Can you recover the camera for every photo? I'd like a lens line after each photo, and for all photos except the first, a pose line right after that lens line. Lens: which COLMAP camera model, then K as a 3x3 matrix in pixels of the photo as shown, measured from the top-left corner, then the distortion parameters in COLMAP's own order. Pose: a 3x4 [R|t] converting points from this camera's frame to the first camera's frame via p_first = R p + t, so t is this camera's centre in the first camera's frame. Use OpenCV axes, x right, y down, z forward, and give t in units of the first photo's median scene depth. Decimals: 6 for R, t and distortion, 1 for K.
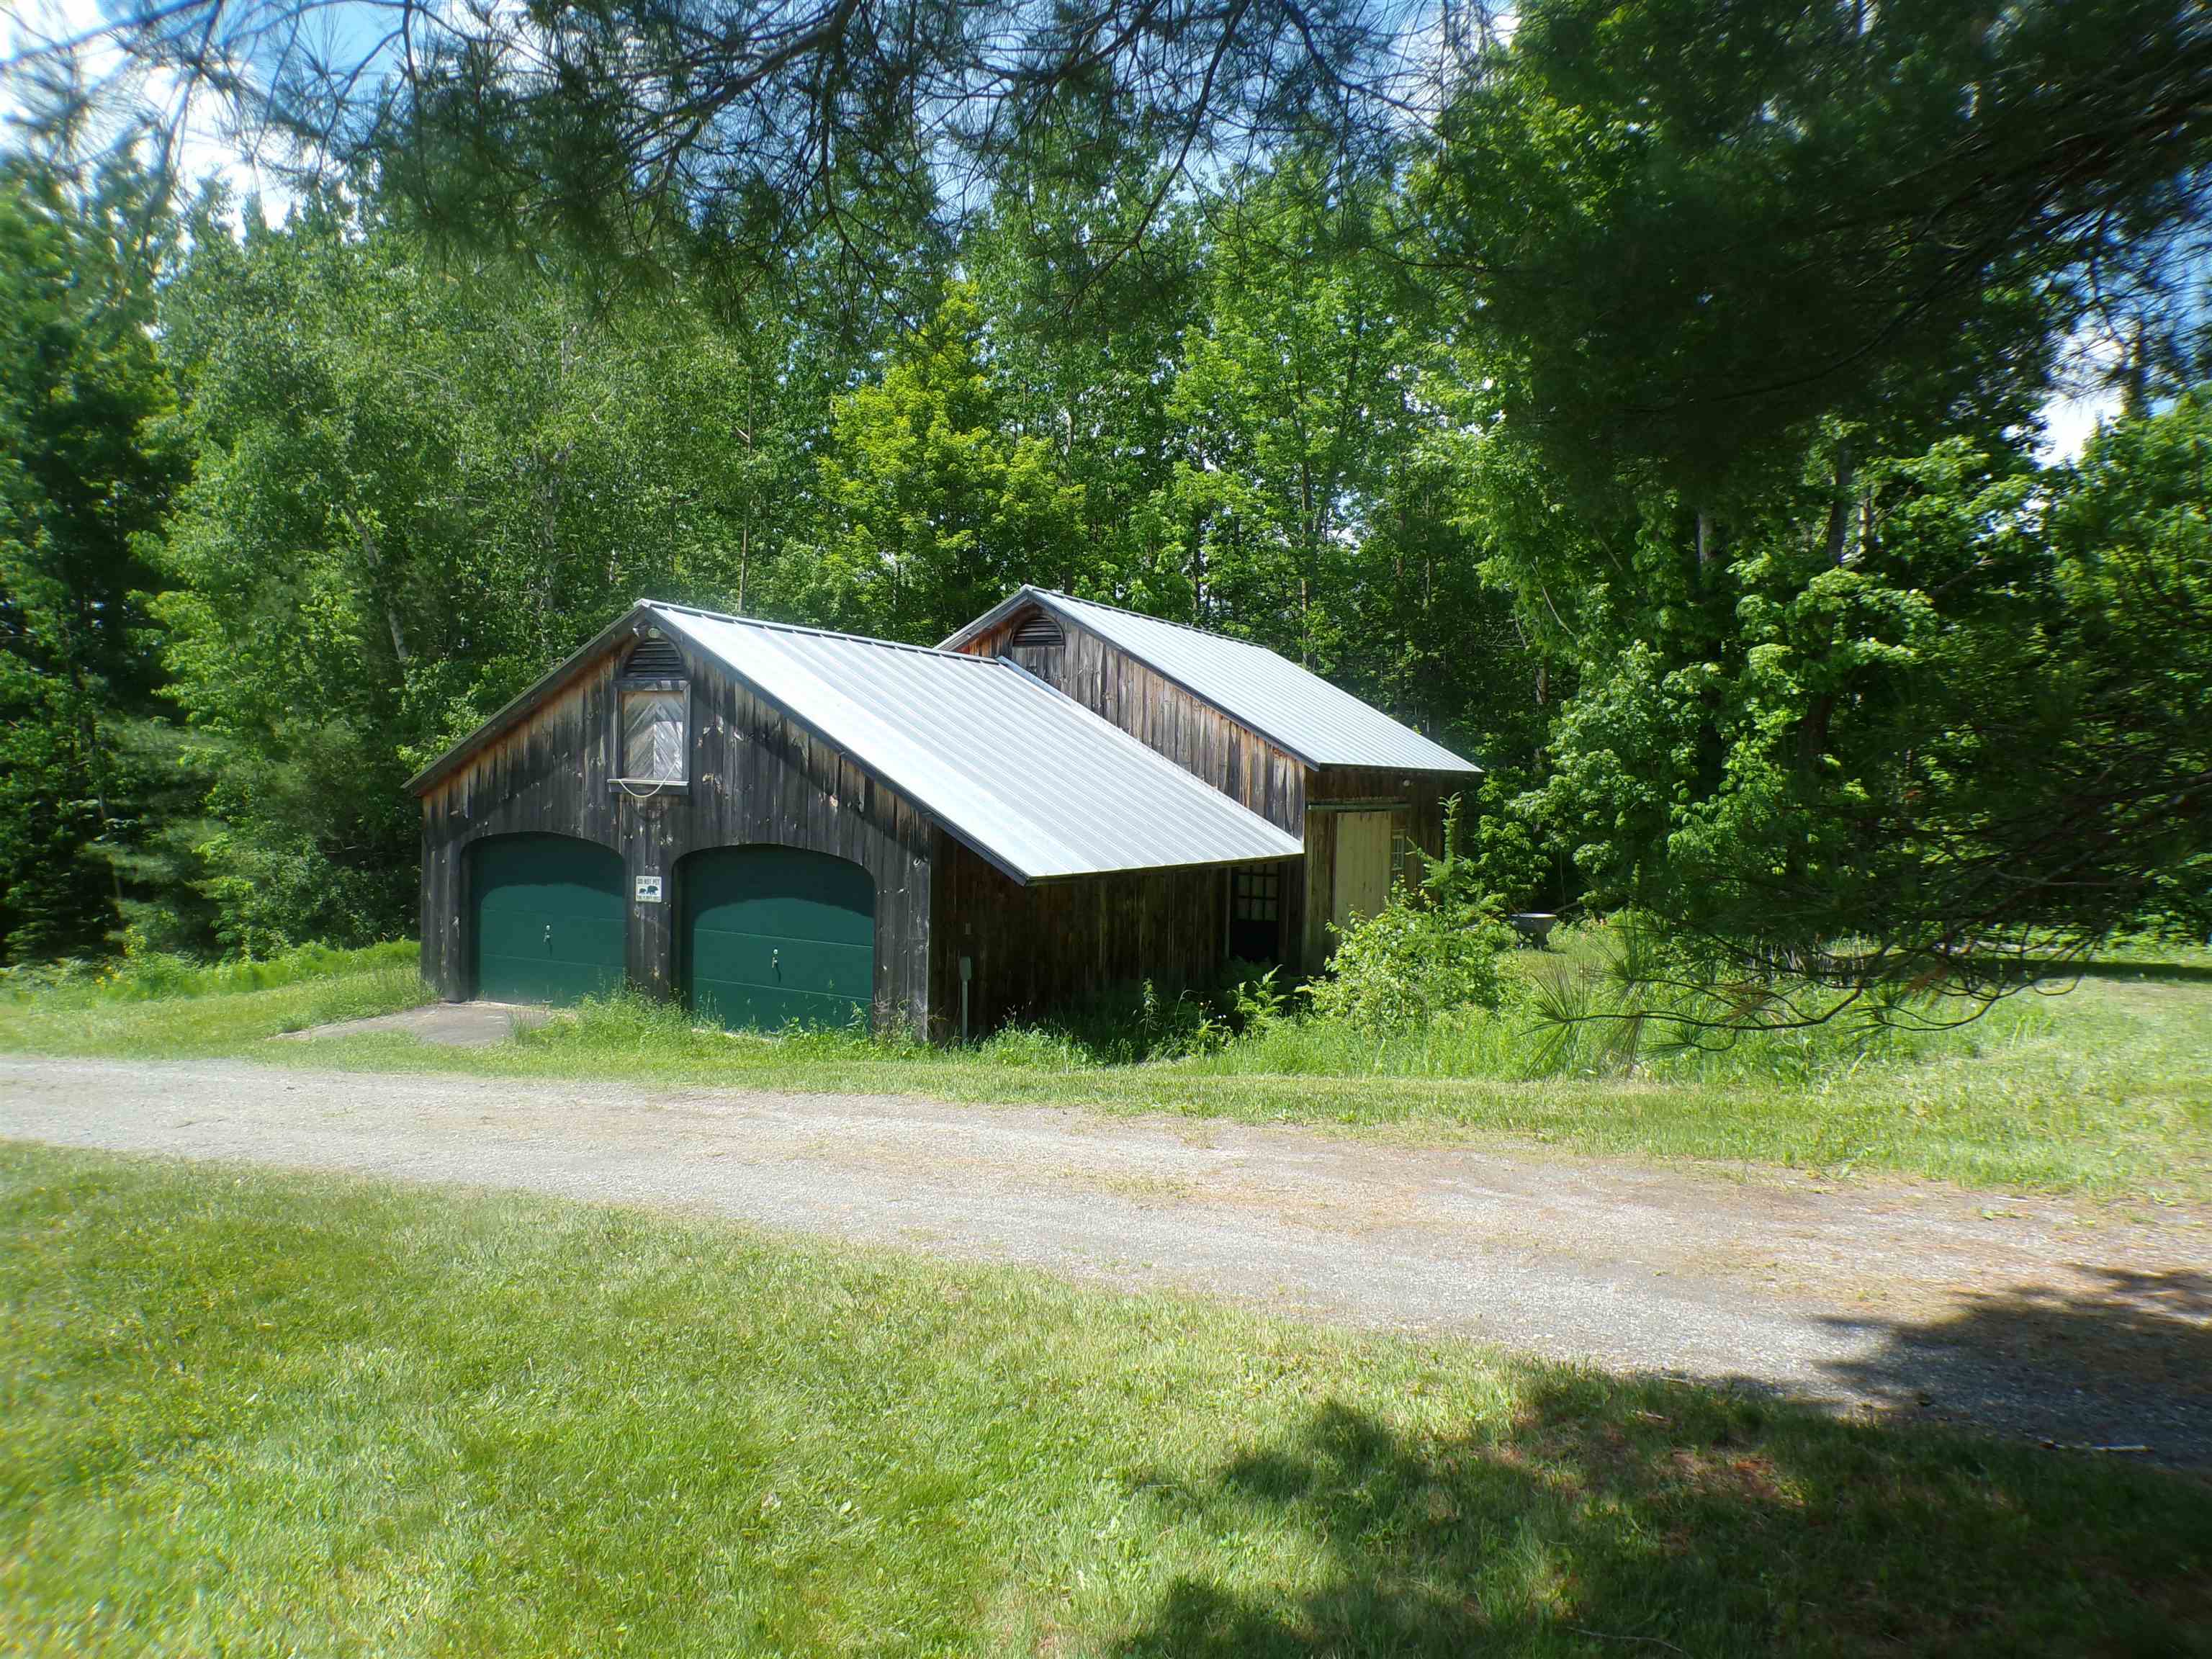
lens RADIAL K [[1462.5, 0, 1106.0], [0, 1462.5, 829.5], [0, 0, 1]] dist [-0.038825, 0.016073]
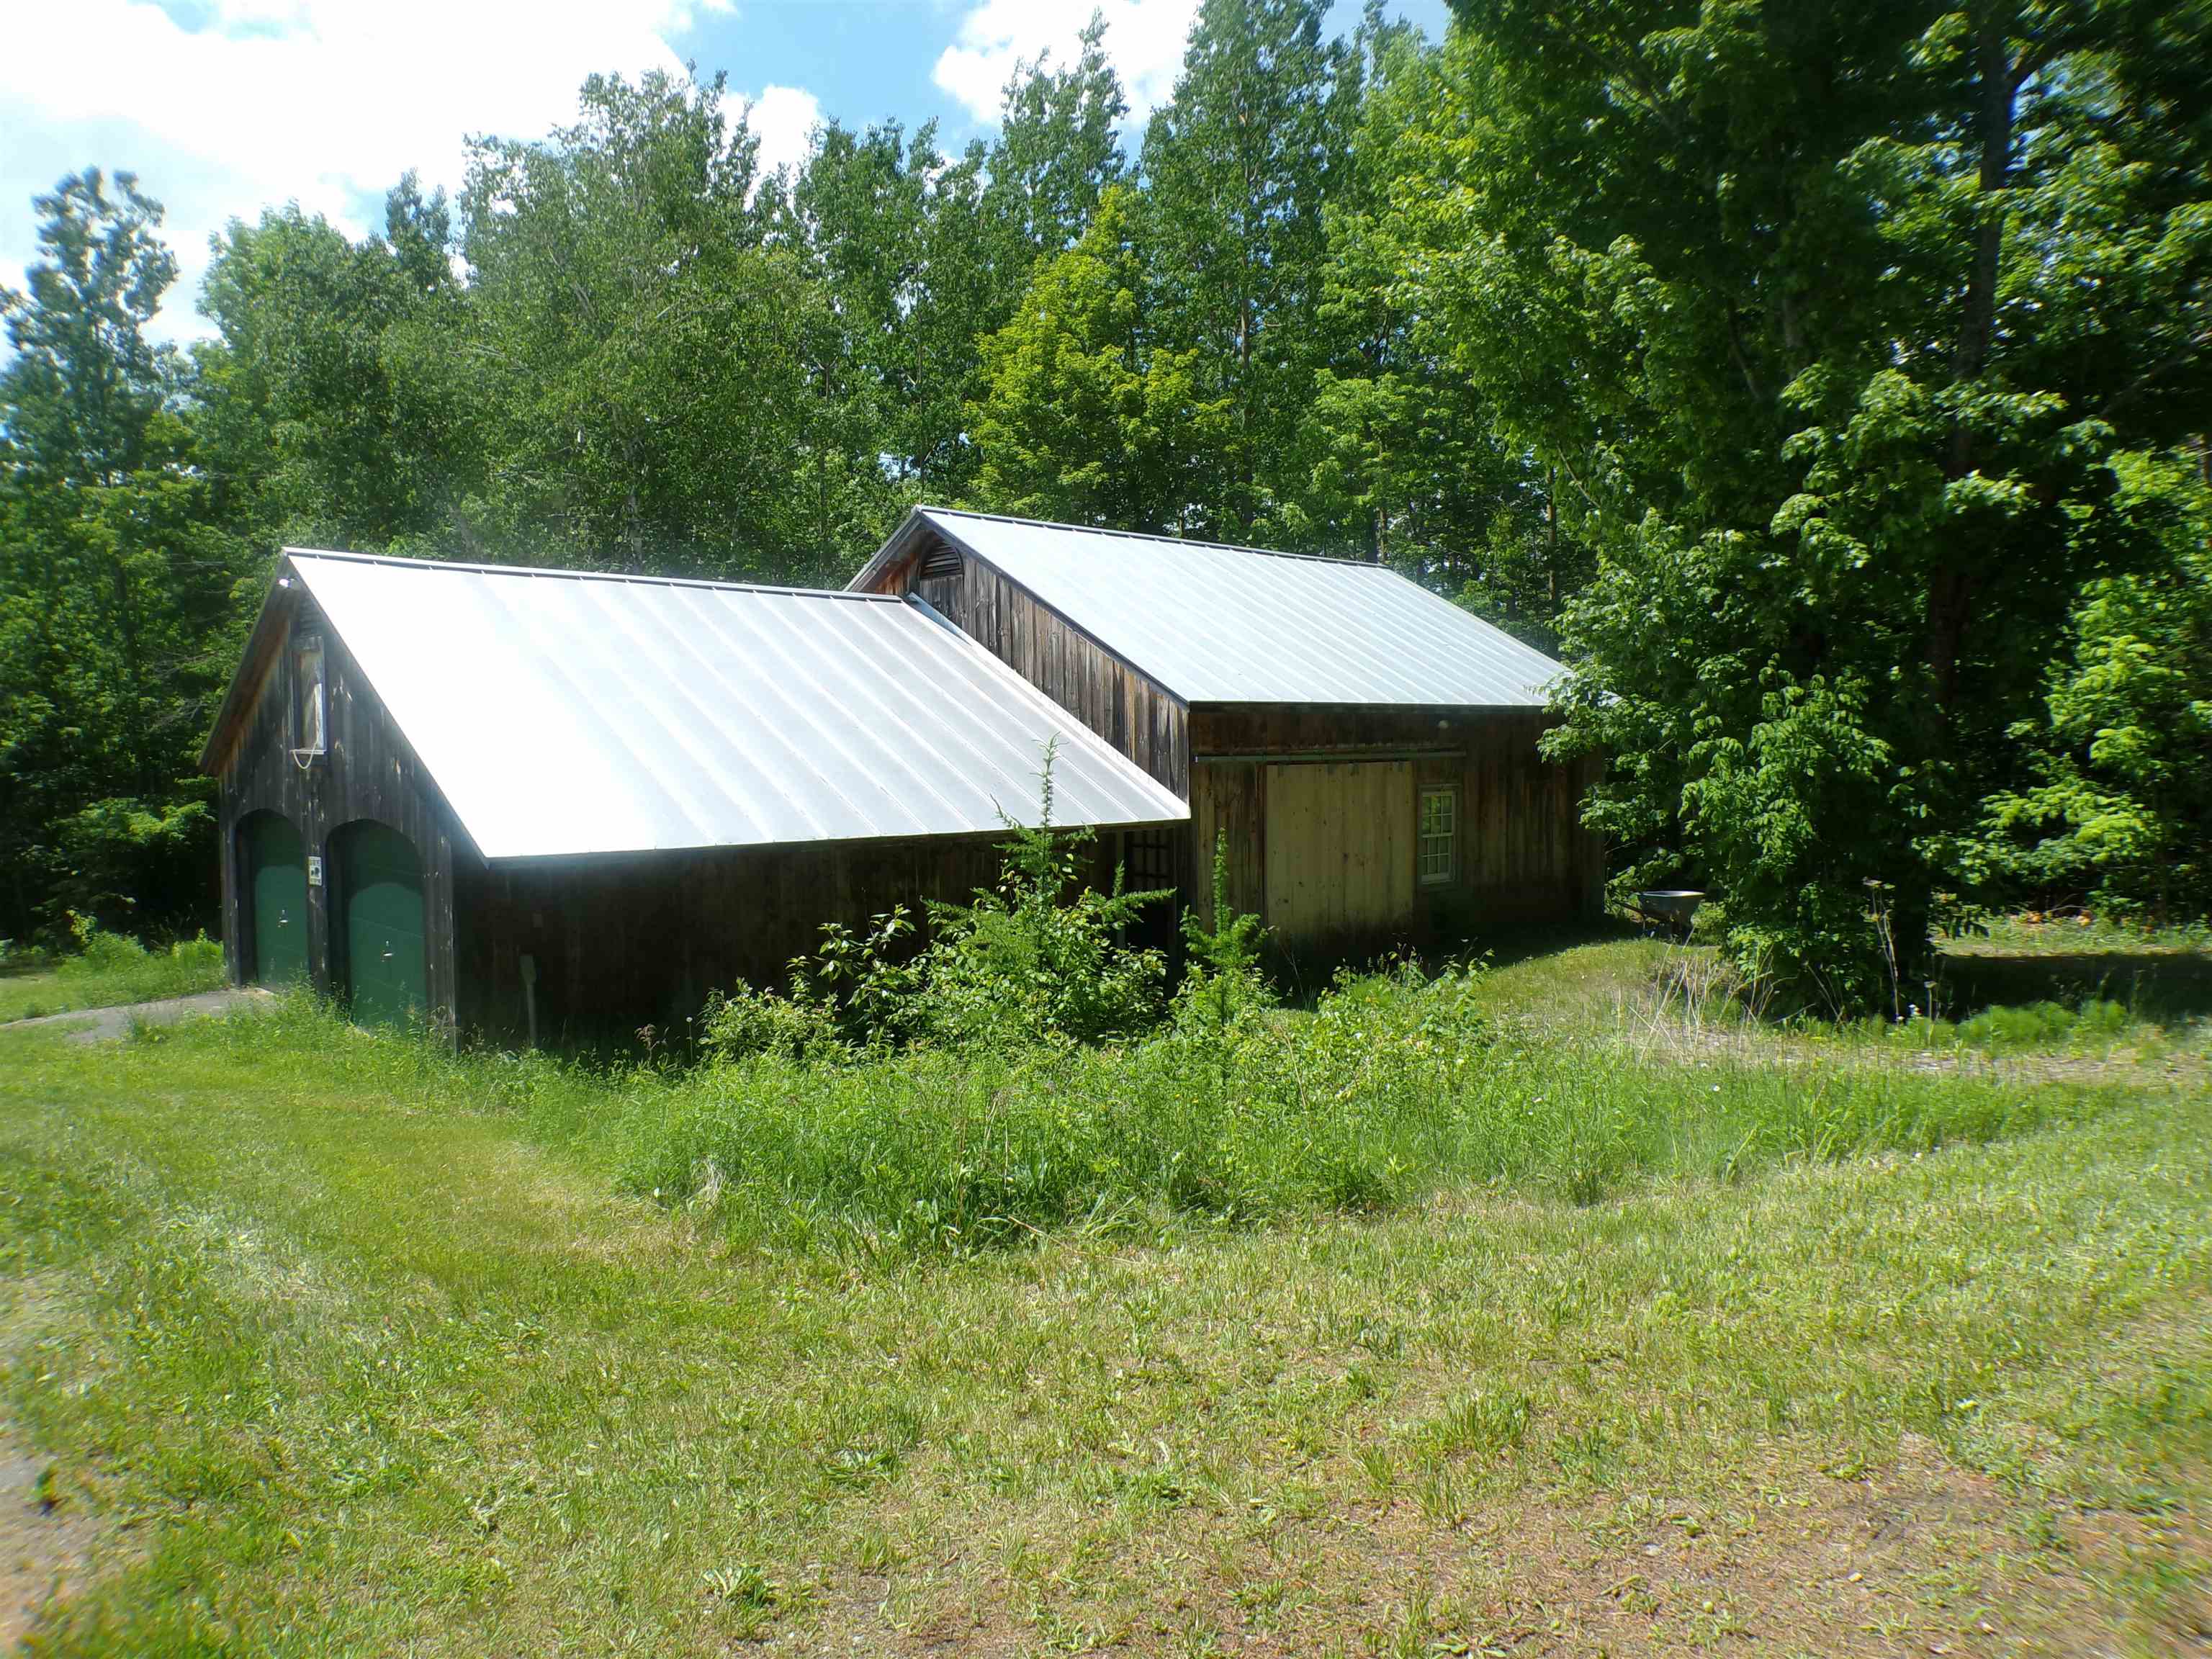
lens RADIAL K [[1462.5, 0, 1106.0], [0, 1462.5, 829.5], [0, 0, 1]] dist [-0.038825, 0.016073]
pose [[0.946952, -0.012552, -0.321128, 0.330167], [0.020238, 0.999583, 0.020606, 0.005254], [0.320736, -0.026012, 0.946811, 0.237560]]
